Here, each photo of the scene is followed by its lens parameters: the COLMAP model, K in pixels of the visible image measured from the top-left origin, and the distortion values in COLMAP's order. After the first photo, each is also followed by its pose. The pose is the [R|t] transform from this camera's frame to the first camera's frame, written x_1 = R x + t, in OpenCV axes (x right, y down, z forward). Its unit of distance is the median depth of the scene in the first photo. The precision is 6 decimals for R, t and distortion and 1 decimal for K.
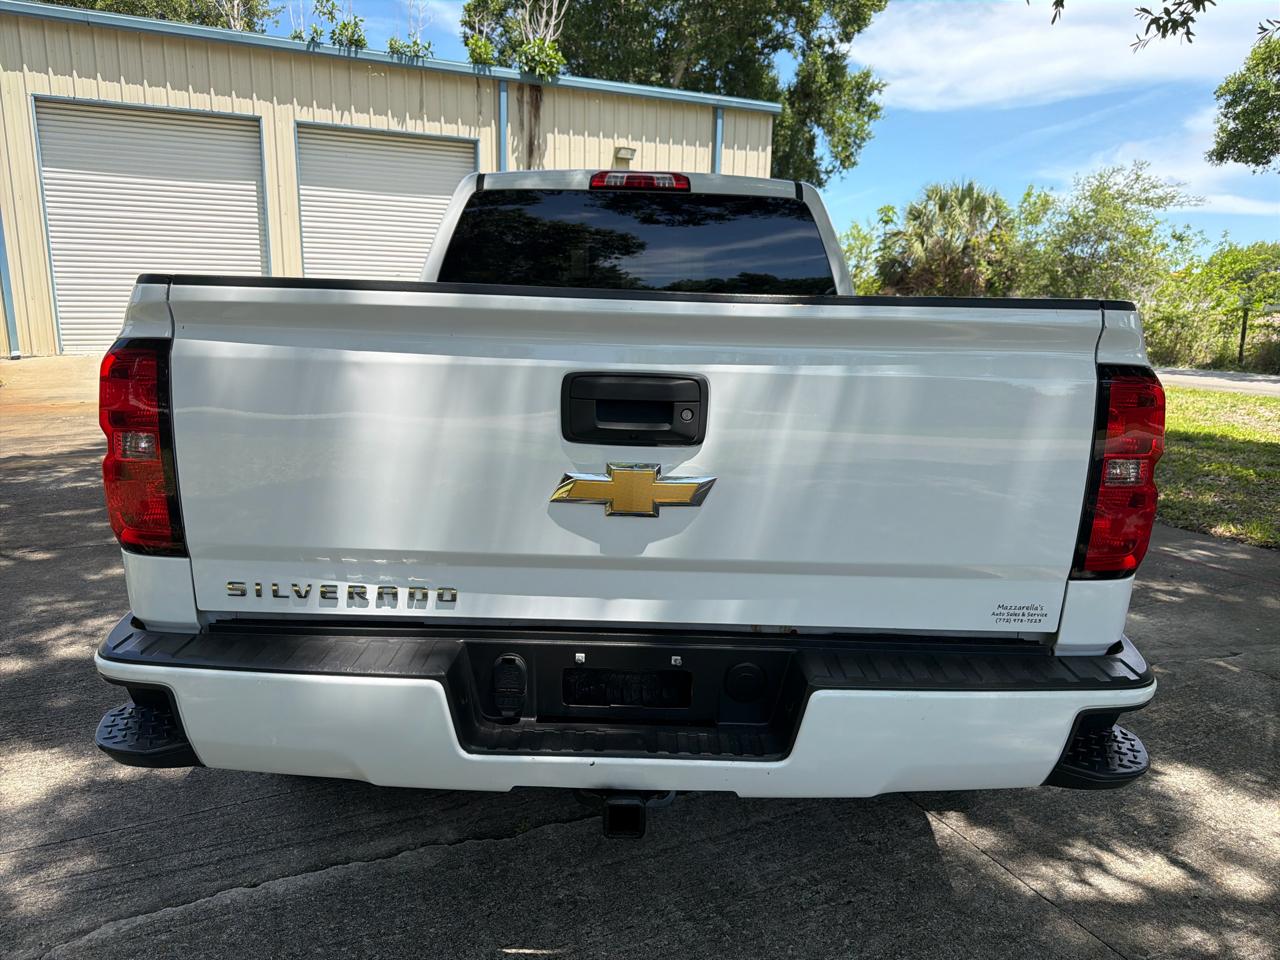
lens RADIAL K [[921.0, 0, 639.4], [0, 921.0, 484.7], [0, 0, 1]] dist [-0.001483, -0.003057]
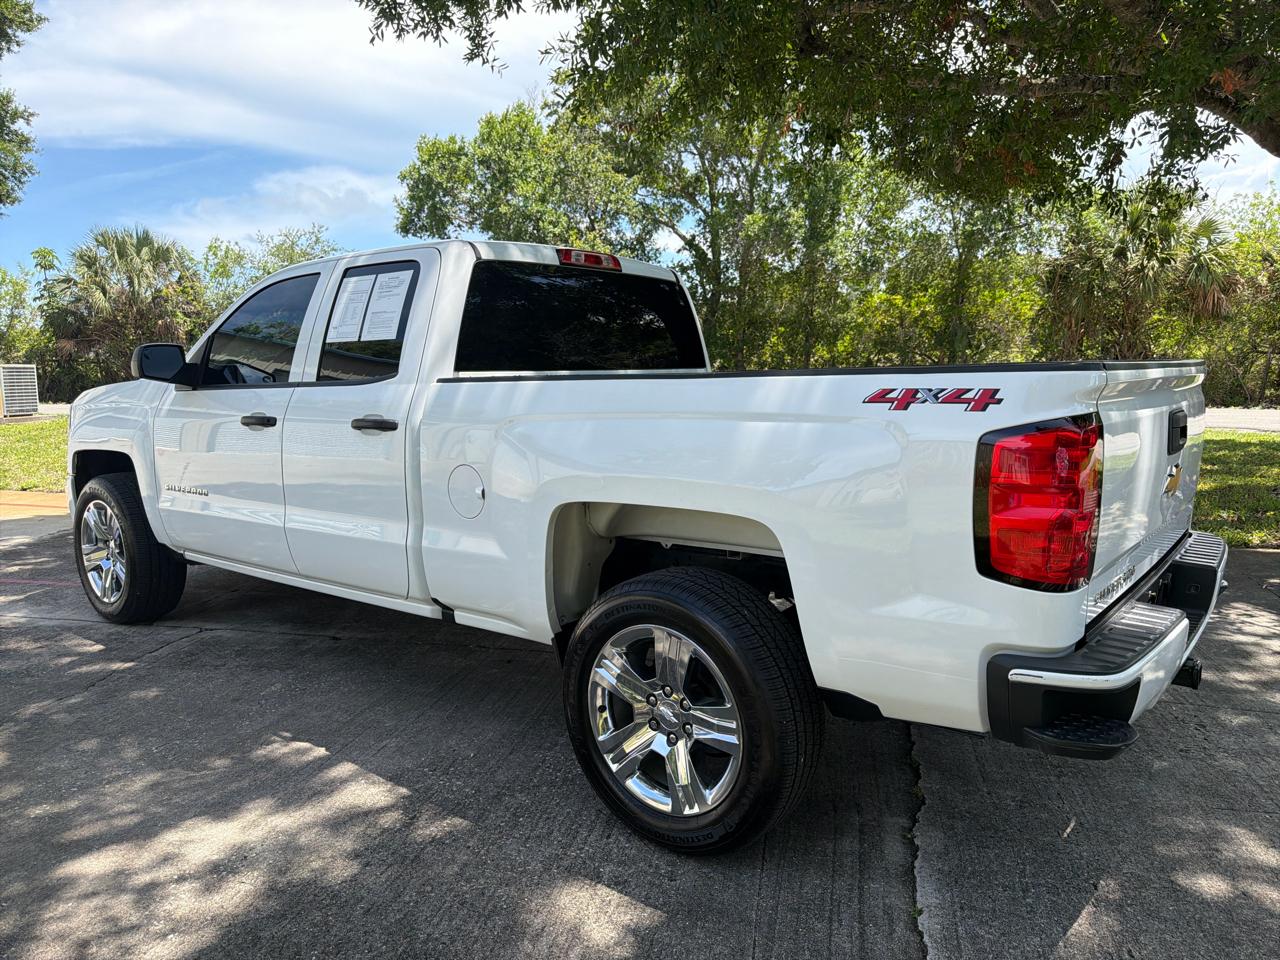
lens RADIAL K [[908.4, 0, 654.7], [0, 908.4, 477.1], [0, 0, 1]] dist [0.051552, -0.067396]
pose [[0.610614, -0.128029, 0.781511, -0.195511], [0.173672, 0.984471, 0.025584, -0.021707], [-0.772651, 0.120104, 0.623367, 0.071060]]
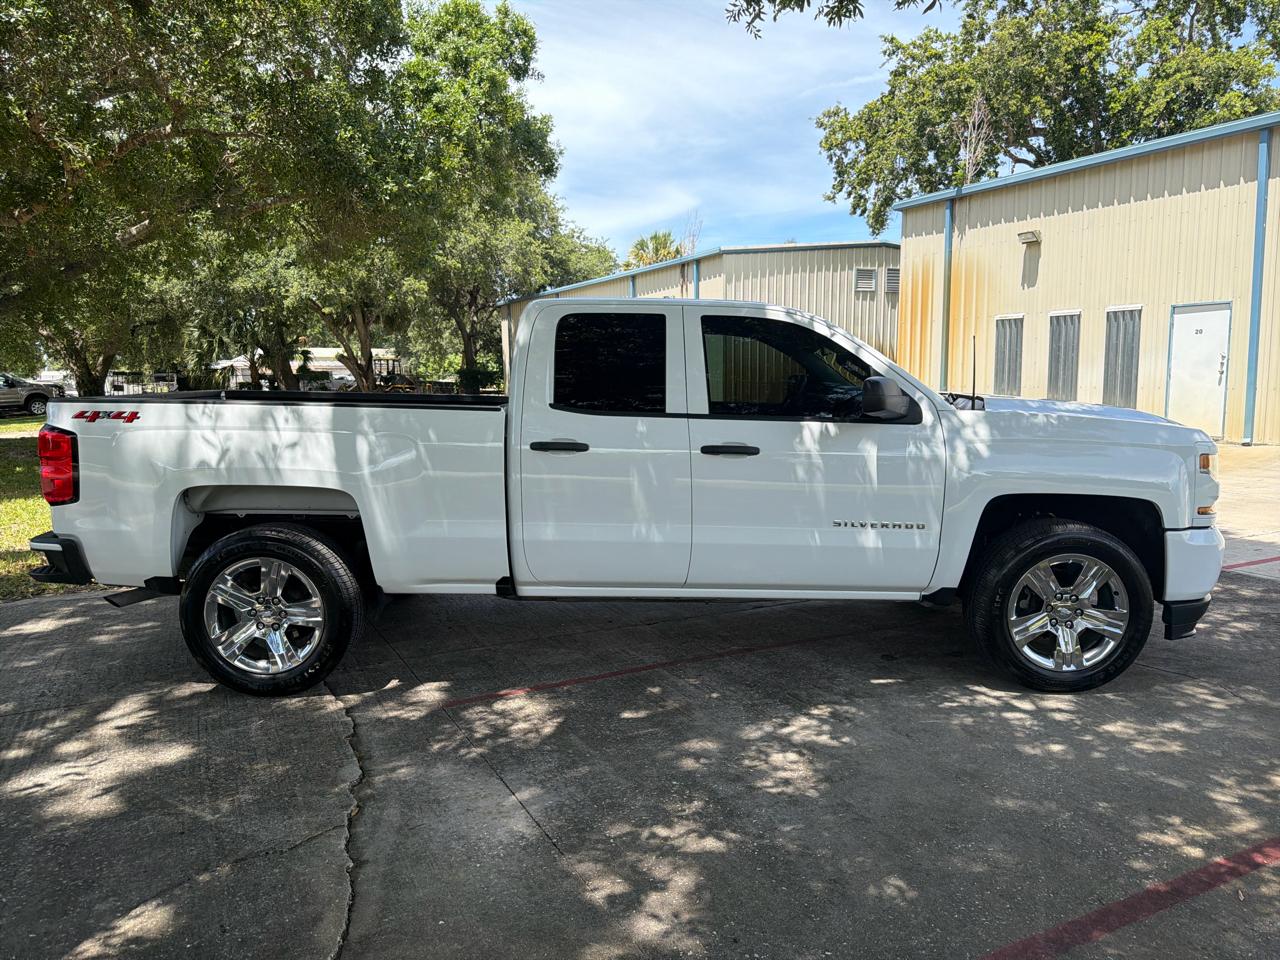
lens RADIAL K [[897.5, 0, 646.7], [0, 897.5, 480.5], [0, 0, 1]] dist [0.096390, -0.137166]
pose [[-0.009143, 0.097962, -0.995148, 0.328828], [-0.191599, 0.976579, 0.097895, -0.057568], [0.981431, 0.191564, 0.009841, 0.281336]]
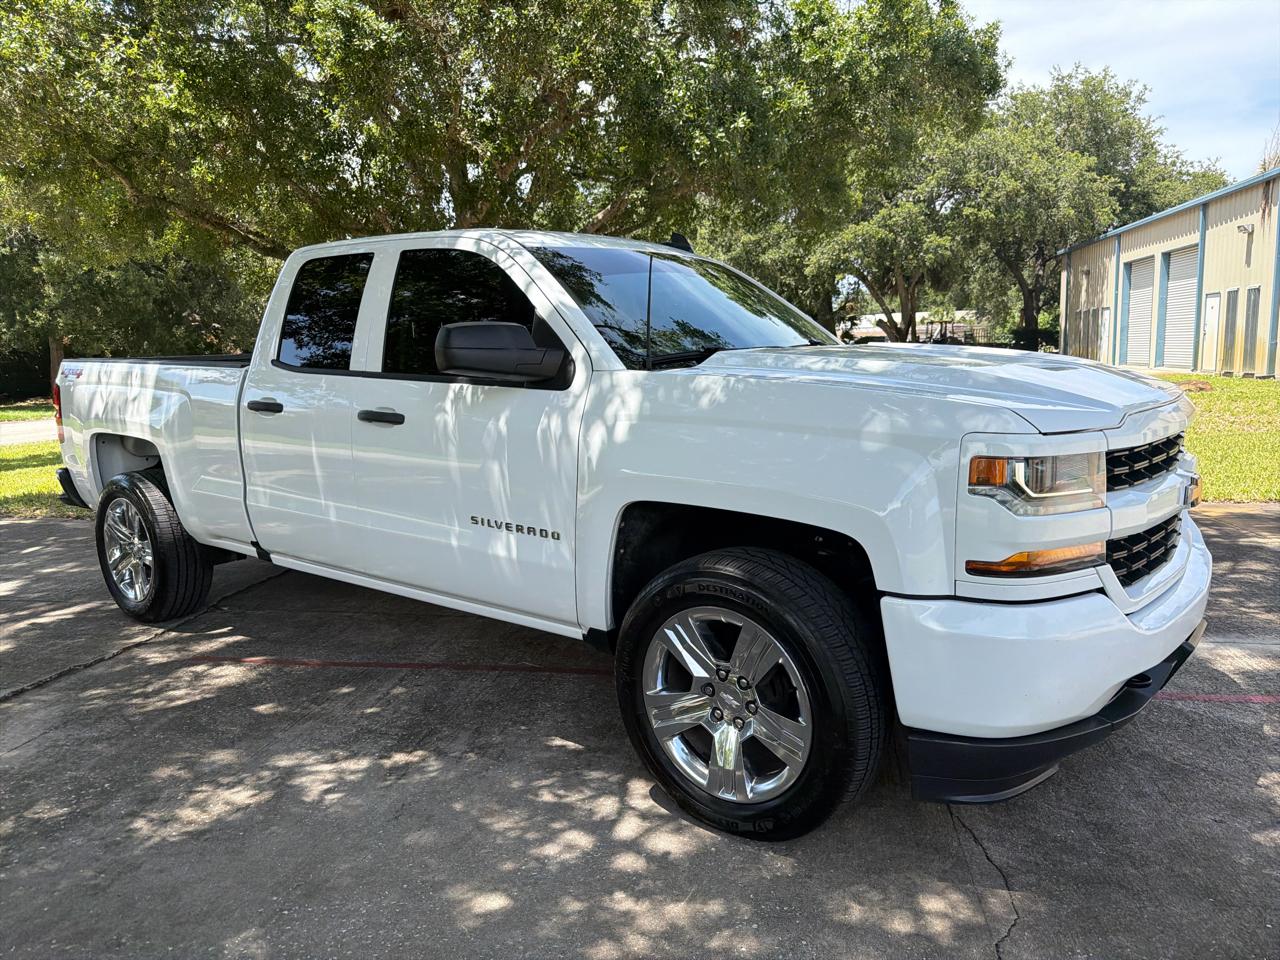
lens RADIAL K [[914.9, 0, 640.0], [0, 914.9, 480.0], [0, 0, 1]] dist [0.057566, -0.077515]
pose [[-0.619268, 0.106255, -0.777957, 0.197955], [-0.145169, 0.958226, 0.246434, -0.093976], [0.771643, 0.265544, -0.577973, 0.485959]]
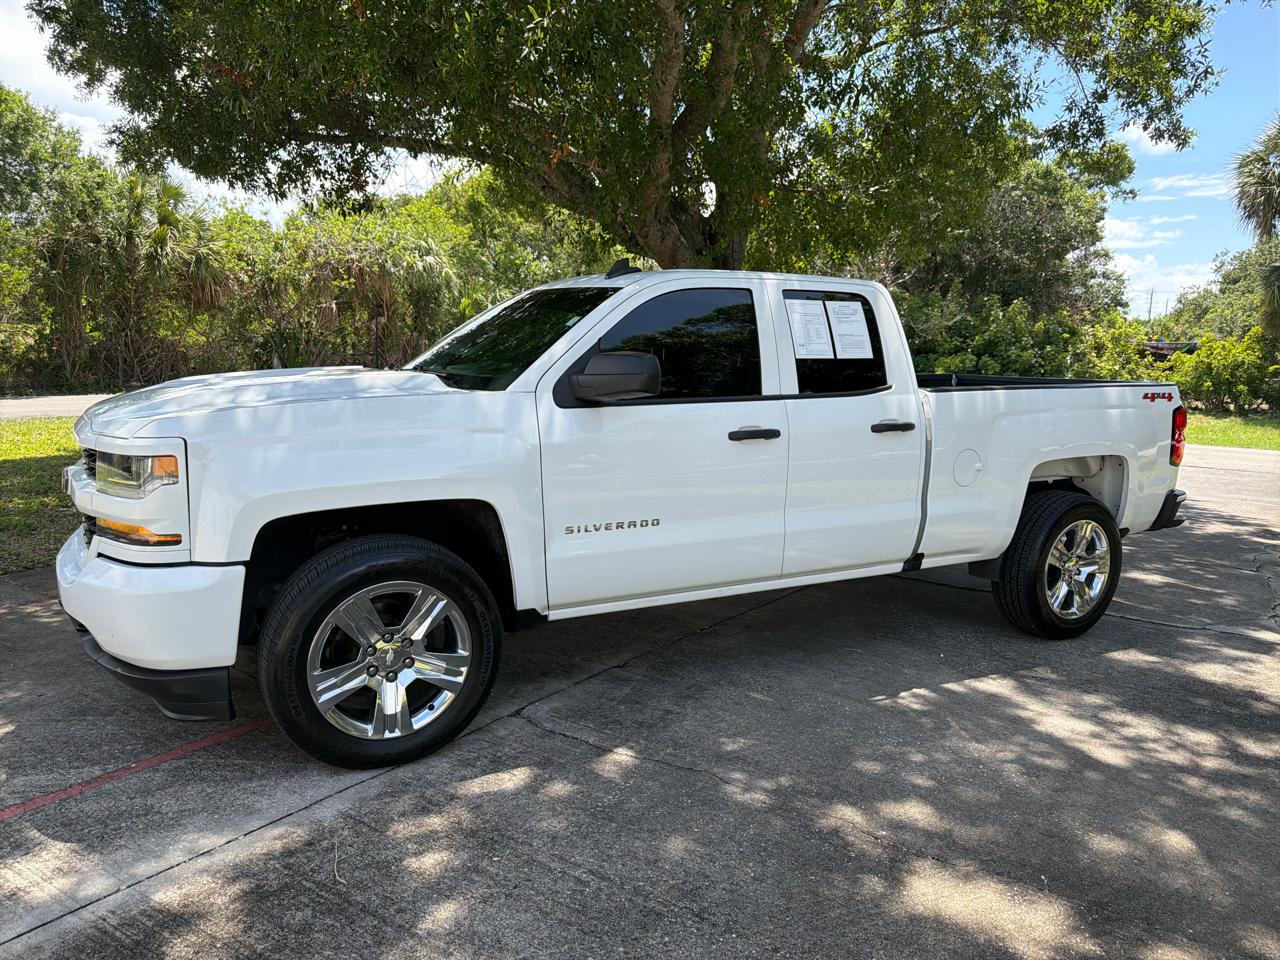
lens RADIAL K [[895.5, 0, 653.8], [0, 895.5, 485.7], [0, 0, 1]] dist [0.050115, -0.073744]
pose [[-0.488933, -0.163489, 0.856864, -0.262883], [0.130337, 0.957562, 0.257074, -0.102094], [-0.862529, 0.237373, -0.446875, 0.444273]]
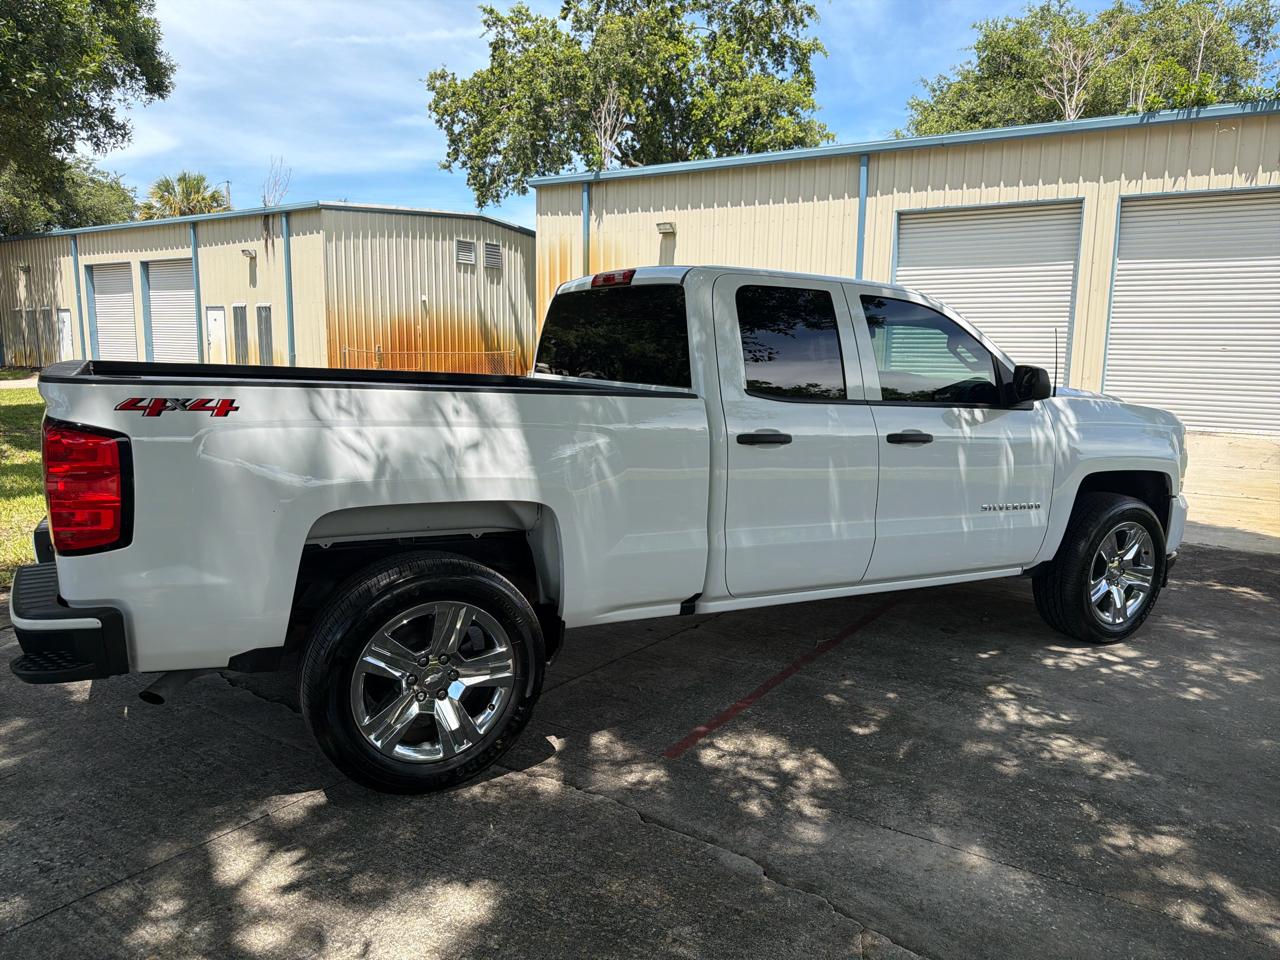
lens RADIAL K [[904.0, 0, 643.1], [0, 904.0, 482.1], [0, 0, 1]] dist [0.049711, -0.056316]
pose [[0.488783, 0.117514, -0.864454, 0.250298], [-0.186066, 0.982129, 0.028305, -0.026221], [0.852332, 0.147011, 0.501914, 0.114500]]
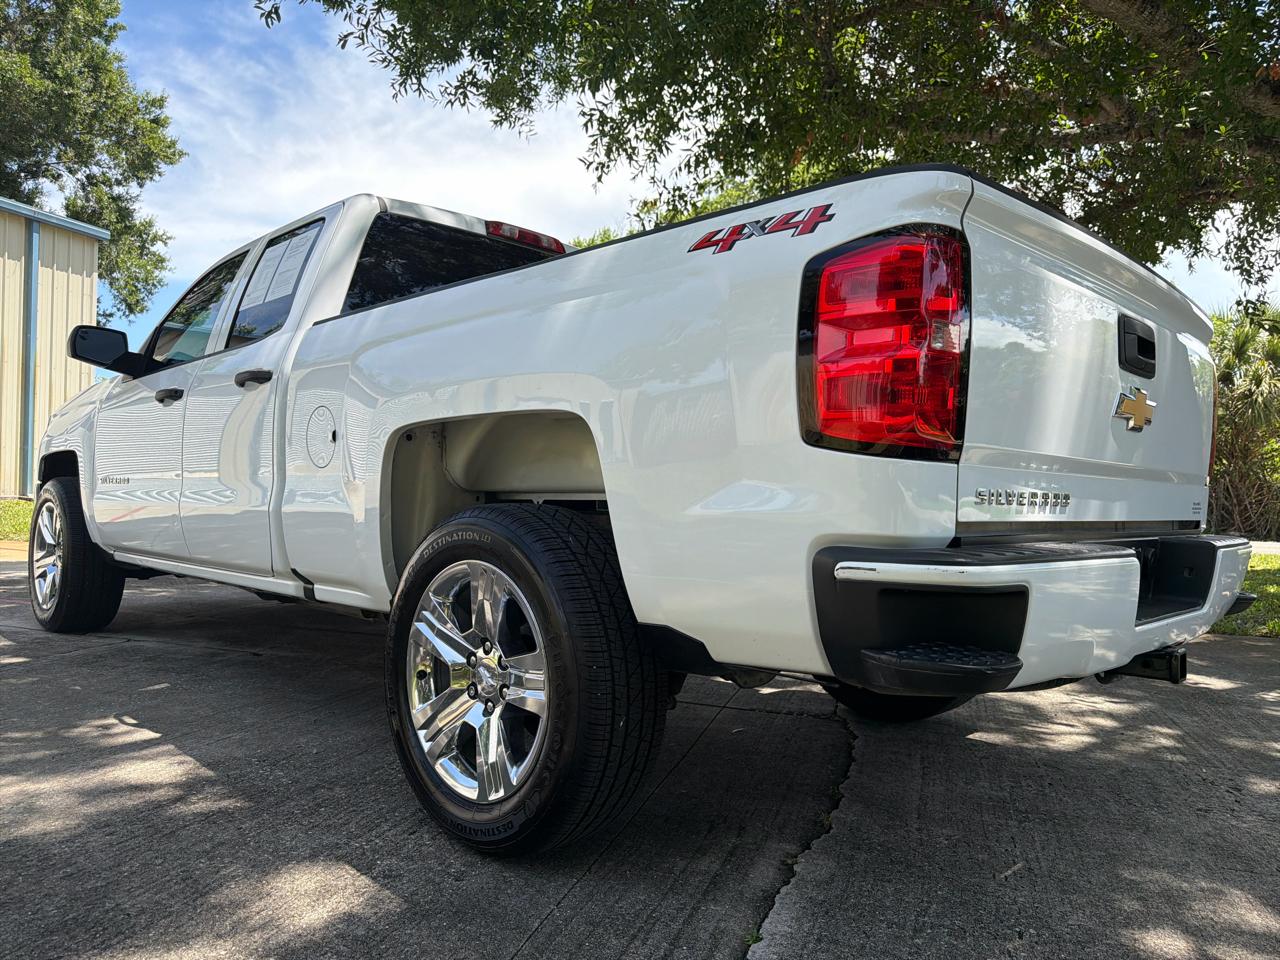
lens RADIAL K [[904.0, 0, 643.1], [0, 904.0, 482.1], [0, 0, 1]] dist [0.049711, -0.056316]
pose [[0.698927, 0.002098, 0.715190, -0.147839], [0.129360, 0.983131, -0.129303, 0.019074], [-0.703396, 0.182890, 0.686866, 0.063915]]
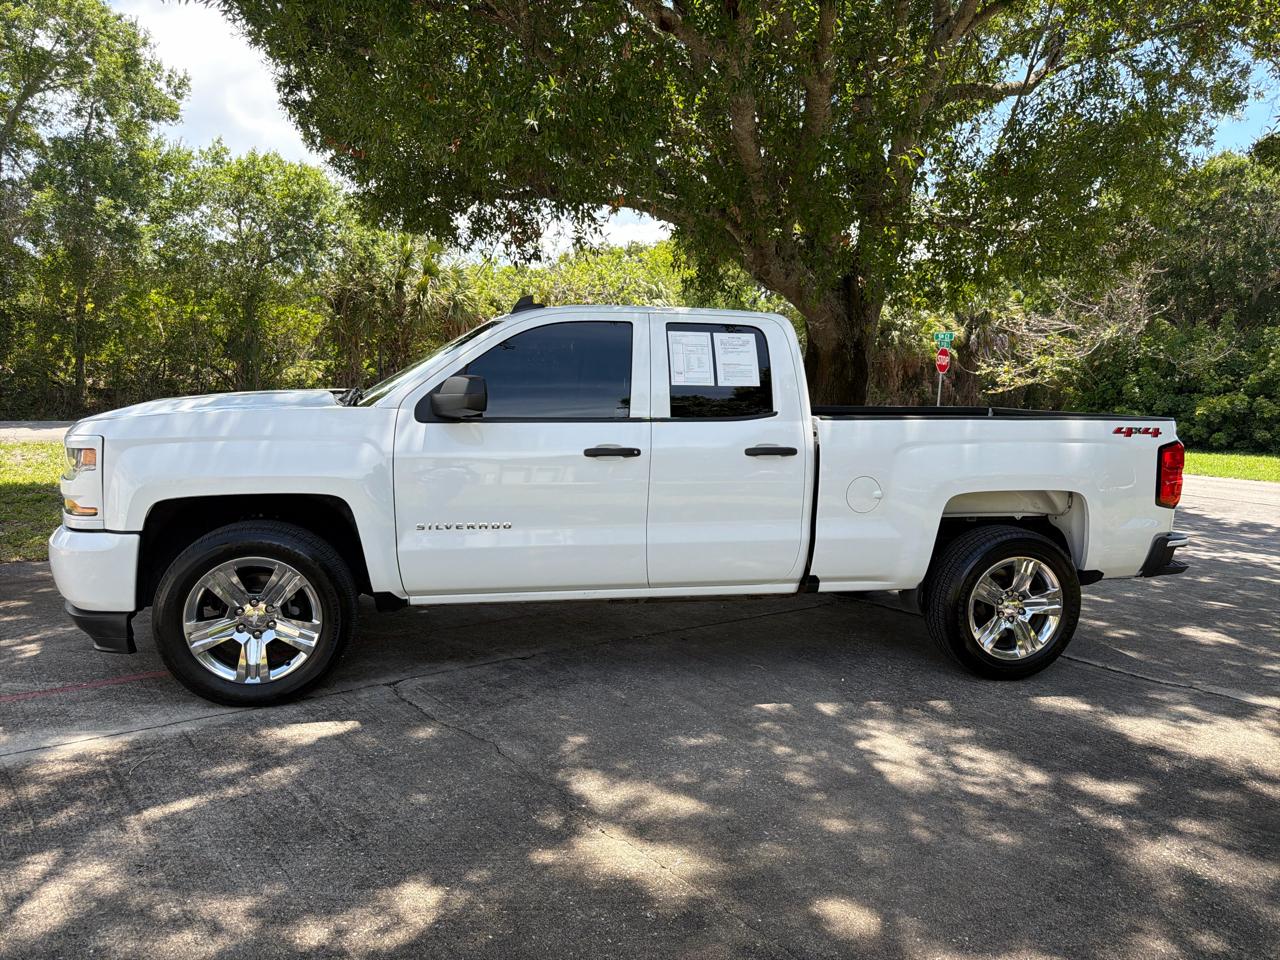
lens RADIAL K [[900.4, 0, 660.9], [0, 900.4, 479.3], [0, 0, 1]] dist [0.057963, -0.085581]
pose [[-0.227777, -0.134457, 0.964385, -0.330963], [0.148462, 0.974045, 0.170869, -0.085370], [-0.962329, 0.182095, -0.201904, 0.350159]]
